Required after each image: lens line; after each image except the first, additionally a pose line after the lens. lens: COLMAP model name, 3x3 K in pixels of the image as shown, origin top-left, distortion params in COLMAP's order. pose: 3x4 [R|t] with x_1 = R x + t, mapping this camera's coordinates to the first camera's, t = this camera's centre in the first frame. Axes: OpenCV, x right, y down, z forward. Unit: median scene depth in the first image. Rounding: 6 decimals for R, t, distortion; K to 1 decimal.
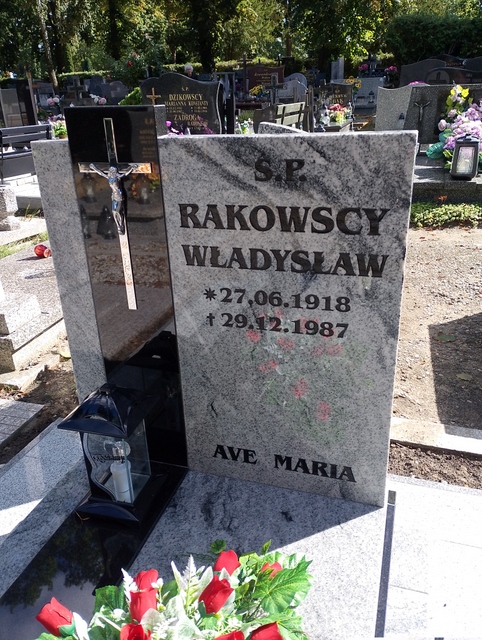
lens RADIAL K [[527.9, 0, 240.0], [0, 527.9, 319.1], [0, 0, 1]] dist [0.059811, -0.059746]
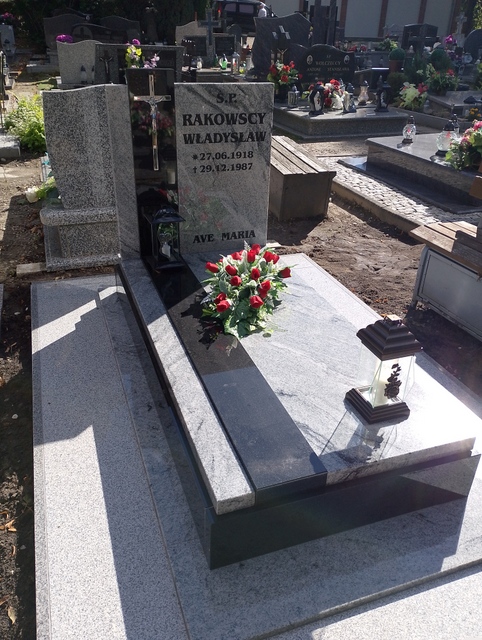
lens RADIAL K [[527.9, 0, 240.0], [0, 527.9, 319.8], [0, 0, 1]] dist [0.059811, -0.059746]
pose [[0.795254, -0.234646, 0.559027, -1.406253], [0.189524, 0.972072, 0.138406, 0.368891], [-0.575892, -0.004119, 0.817516, -1.008765]]
